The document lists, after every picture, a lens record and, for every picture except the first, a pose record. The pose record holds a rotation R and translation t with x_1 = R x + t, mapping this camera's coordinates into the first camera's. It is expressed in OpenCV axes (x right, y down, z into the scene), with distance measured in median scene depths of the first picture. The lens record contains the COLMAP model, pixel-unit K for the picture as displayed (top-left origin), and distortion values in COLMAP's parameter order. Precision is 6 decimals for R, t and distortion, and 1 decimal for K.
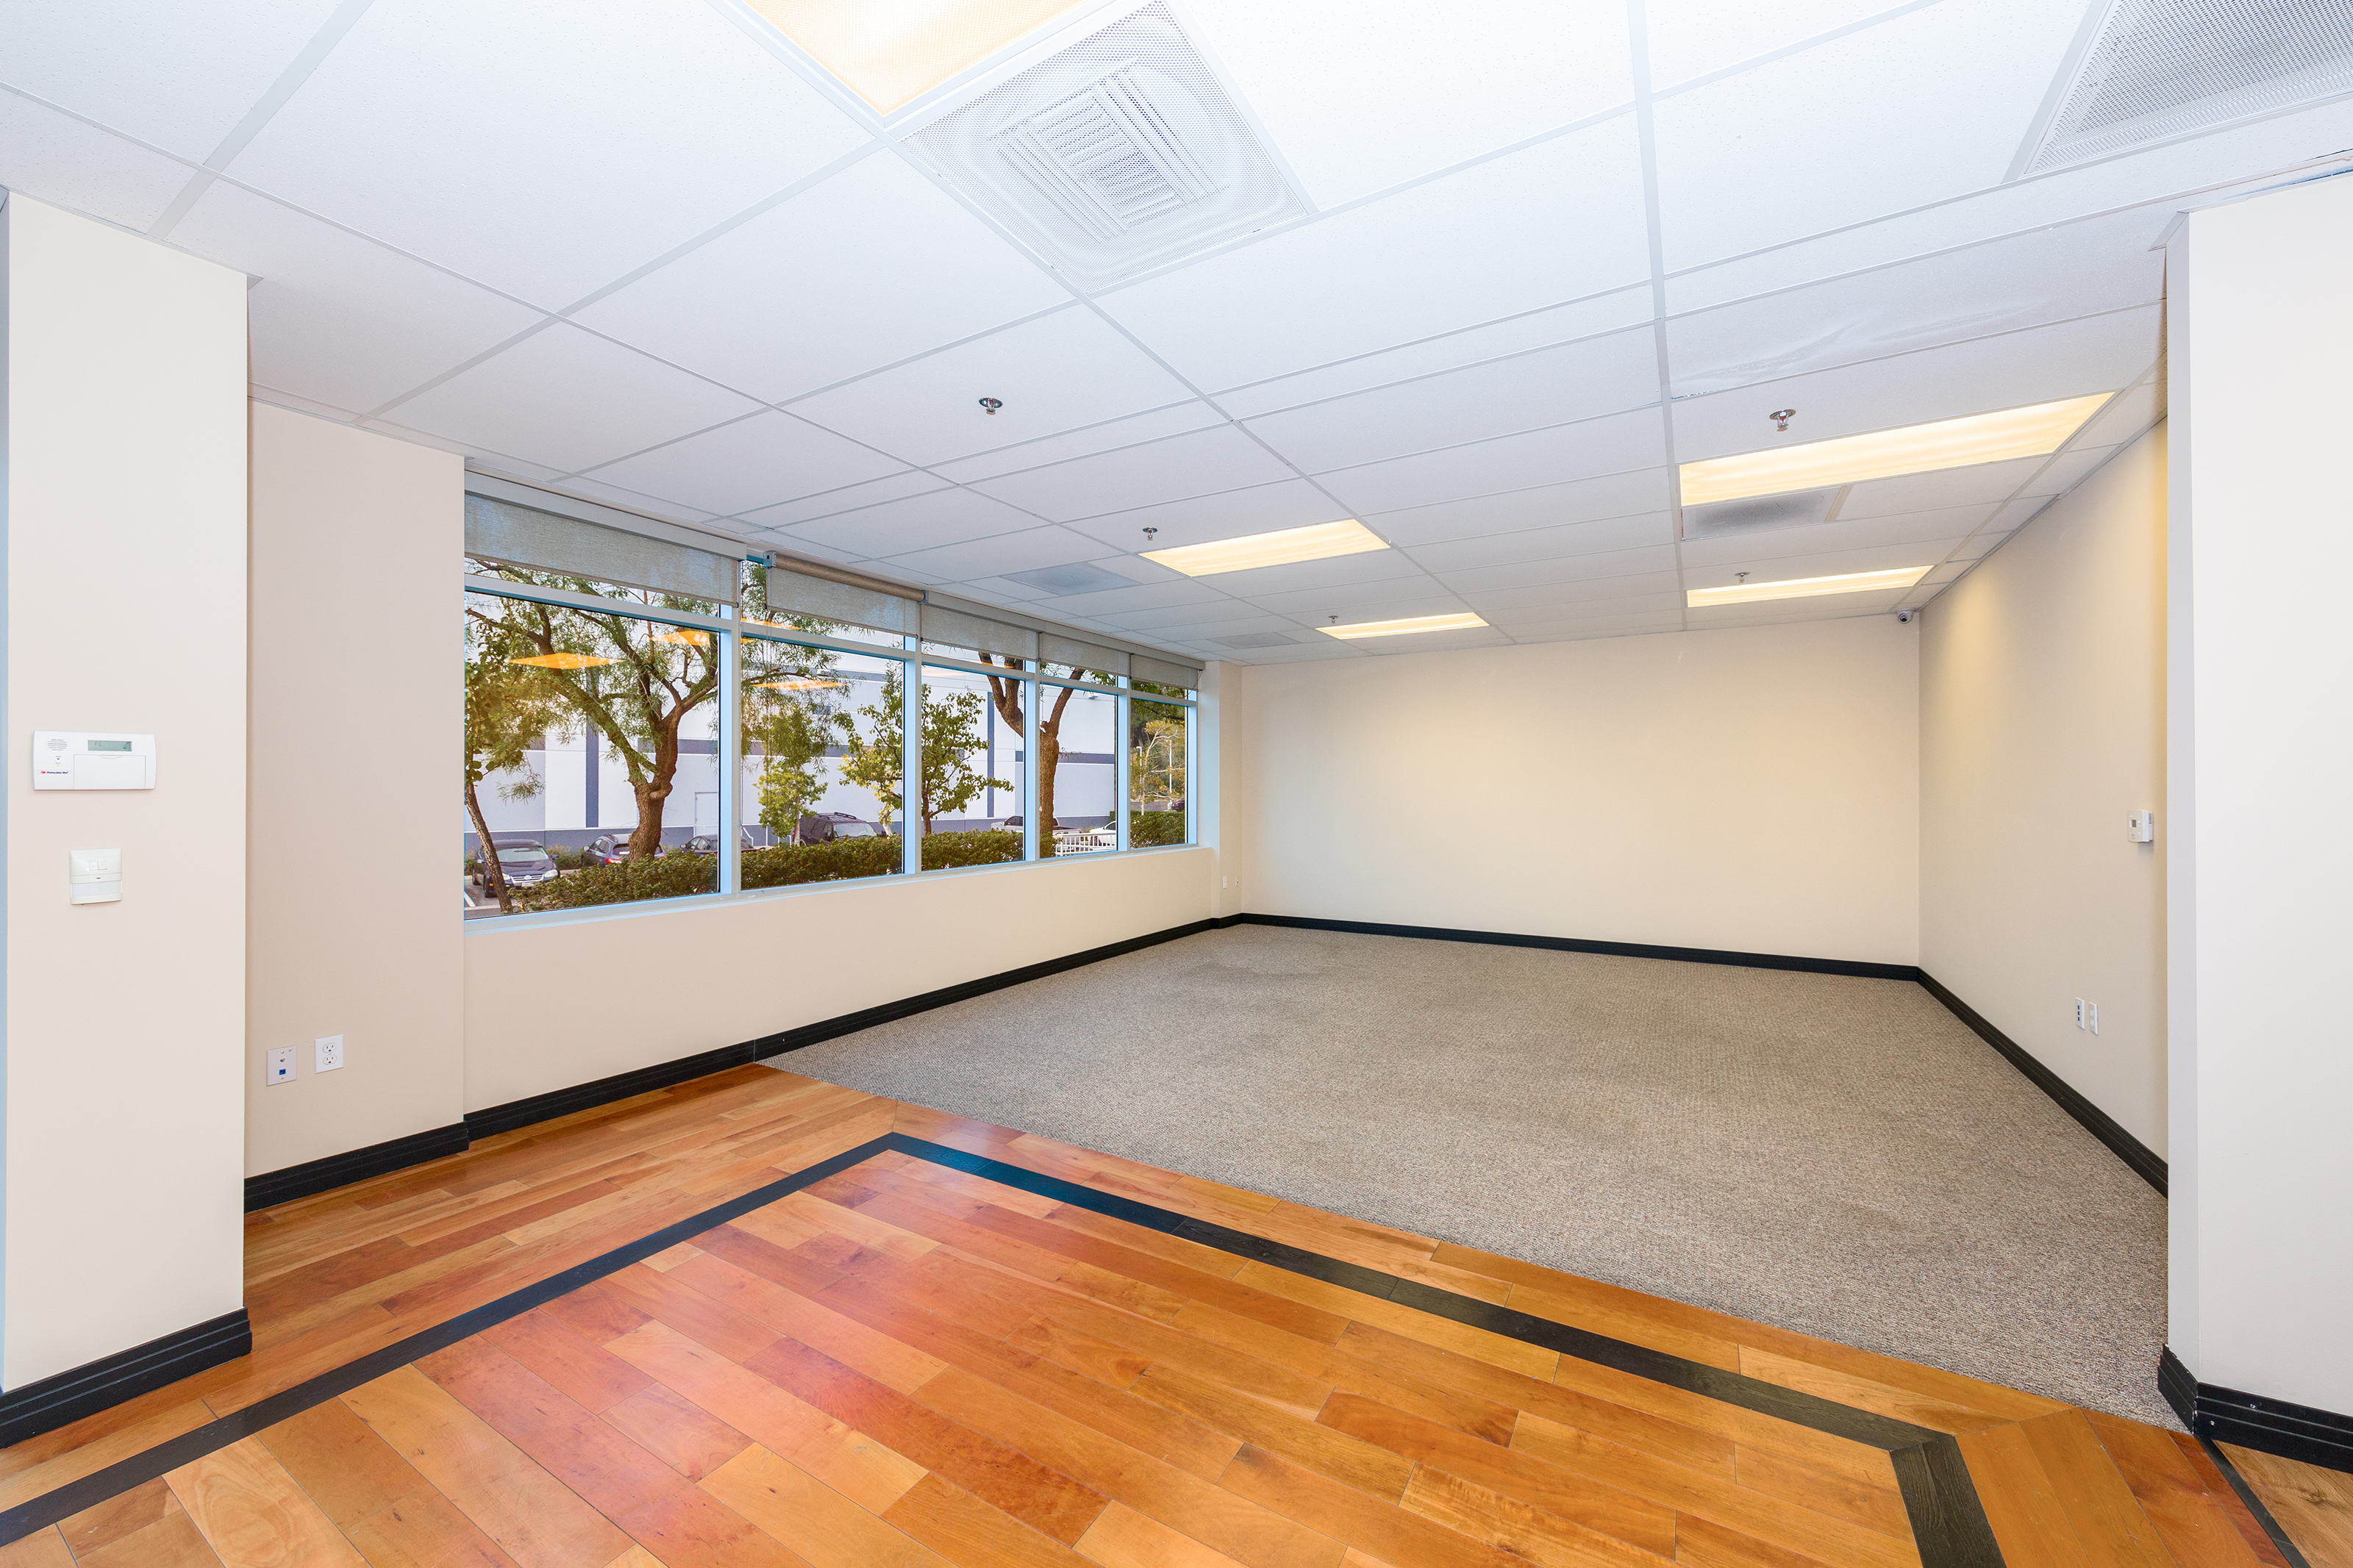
lens RADIAL K [[887.7, 0, 1190.9], [0, 887.7, 789.2], [0, 0, 1]] dist [-0.000630, -0.000001]
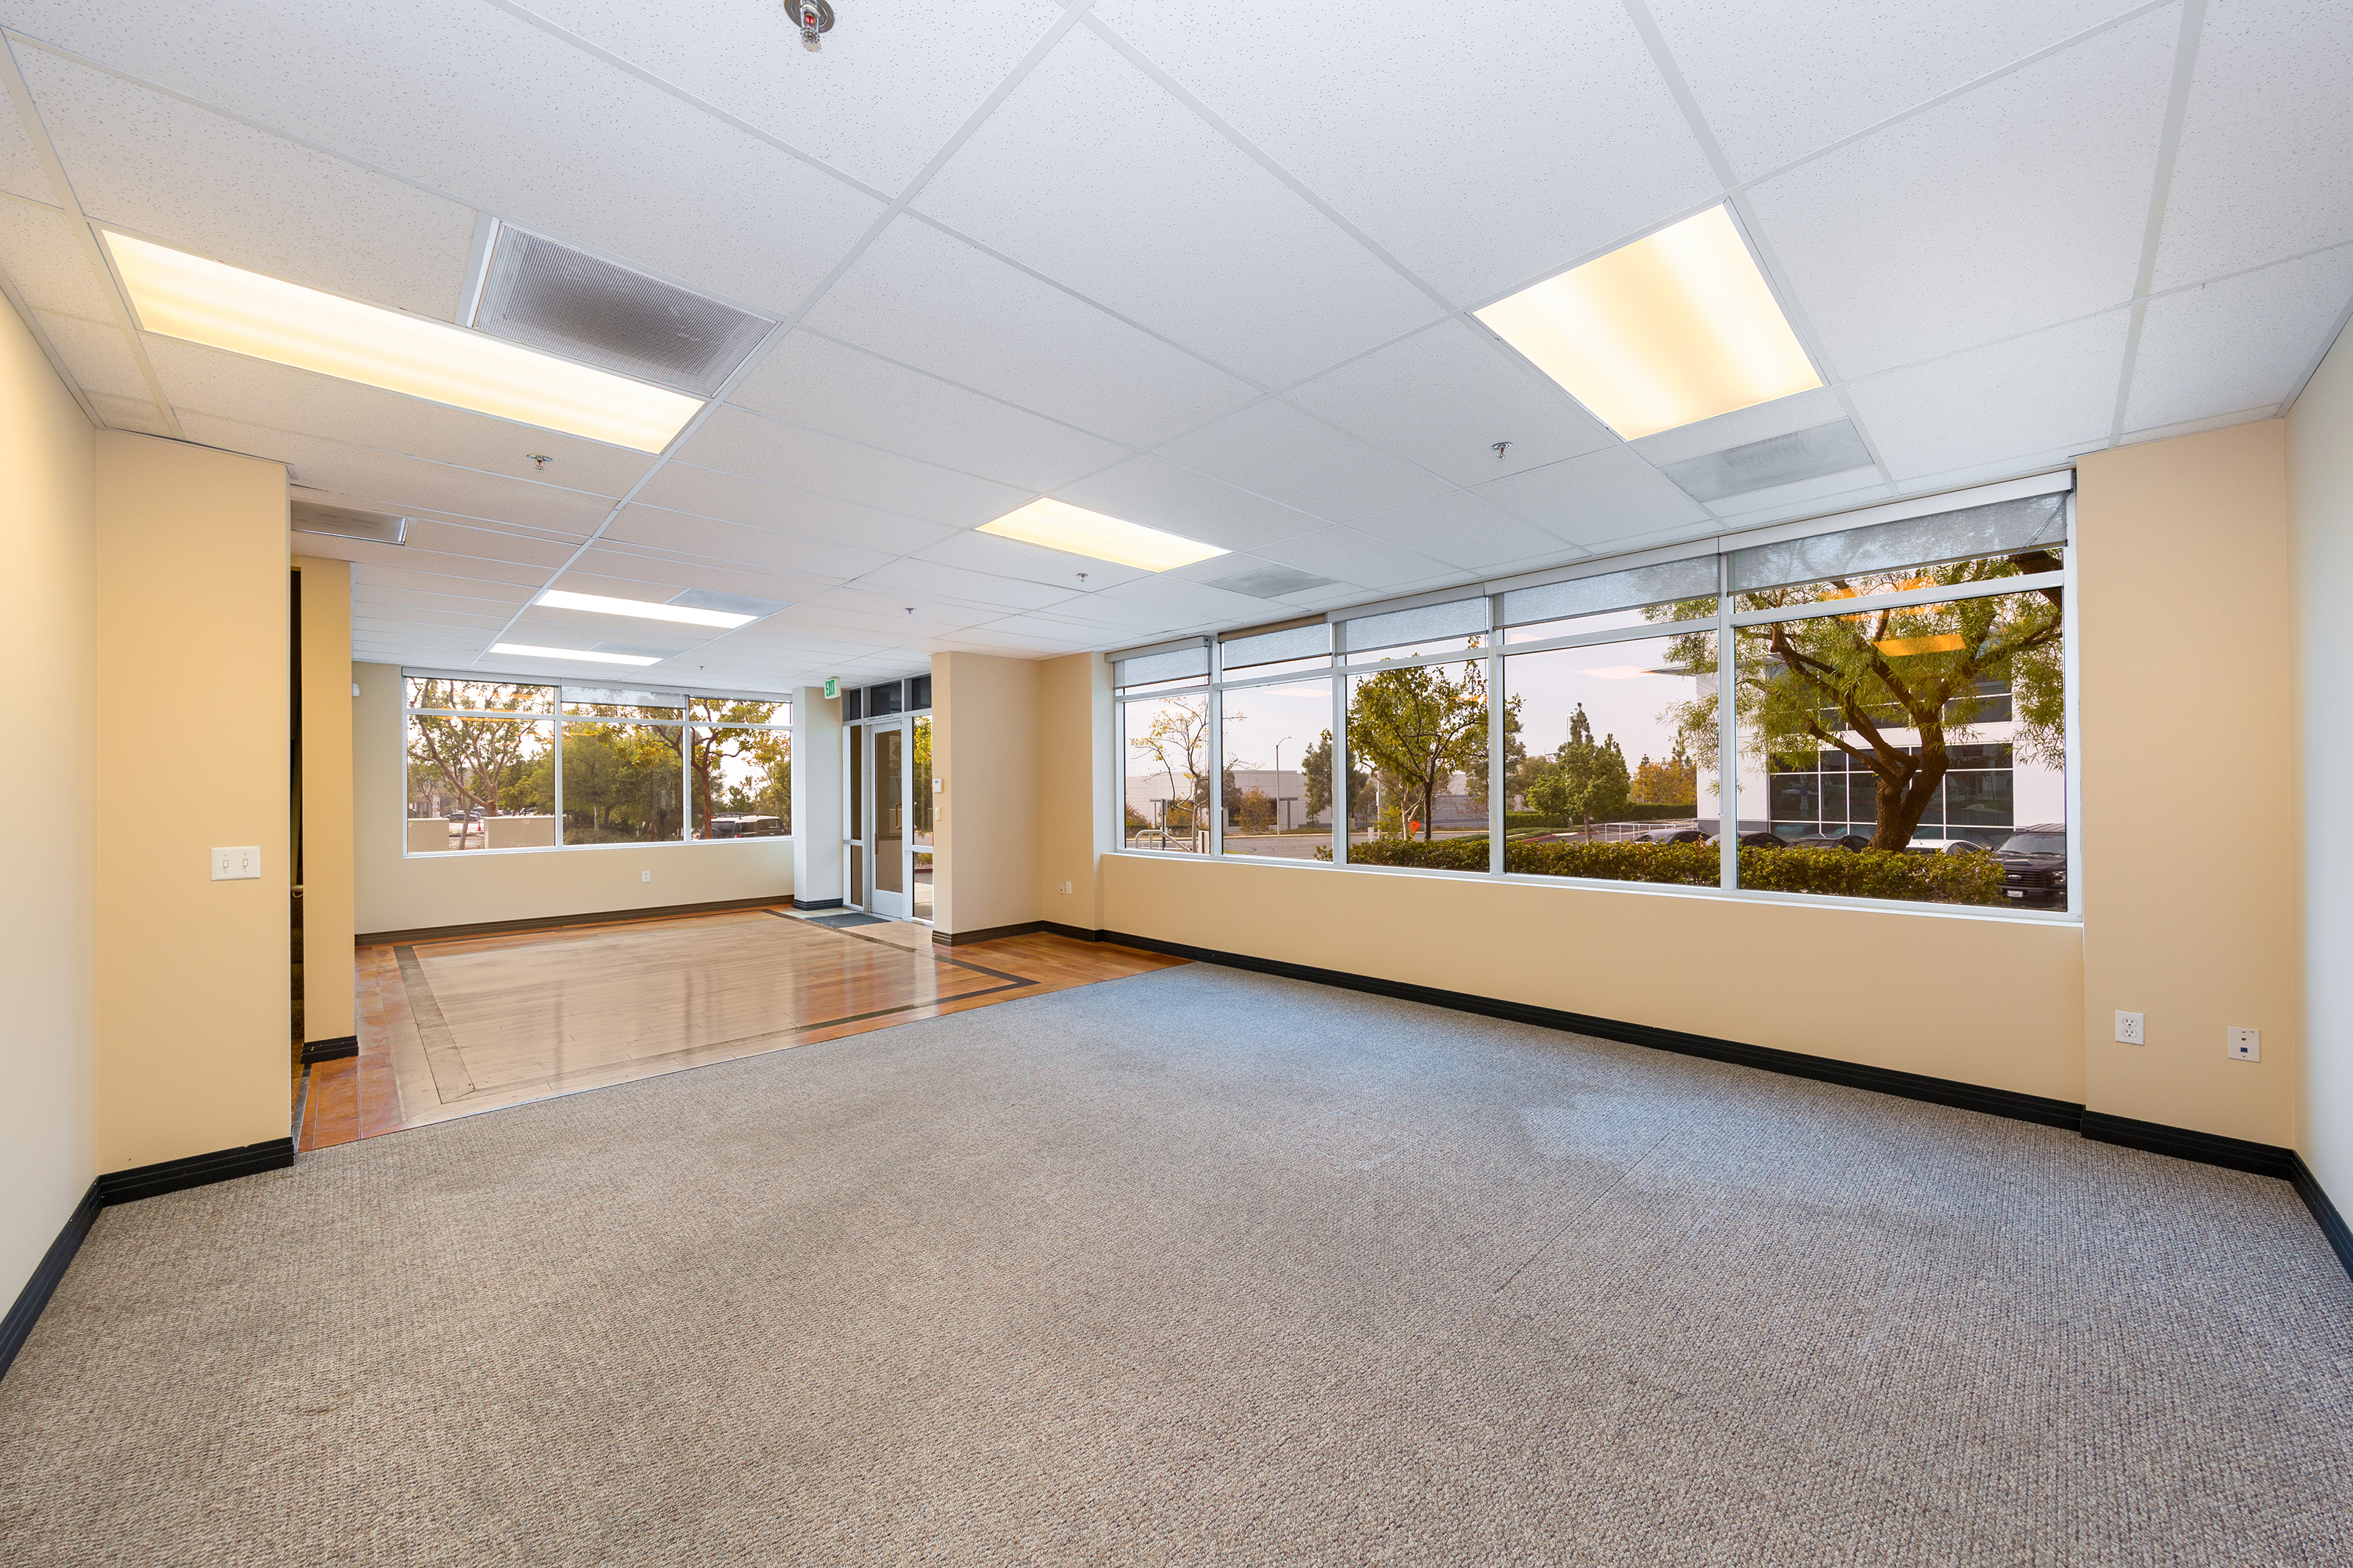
lens RADIAL K [[846.9, 0, 1190.4], [0, 846.9, 786.6], [0, 0, 1]] dist [0.000909, 0.000016]
pose [[-0.262980, 0.001024, -0.964801, 1.048298], [0.013236, 0.999909, -0.002546, -0.006422], [0.964711, -0.013440, -0.262969, 1.463529]]
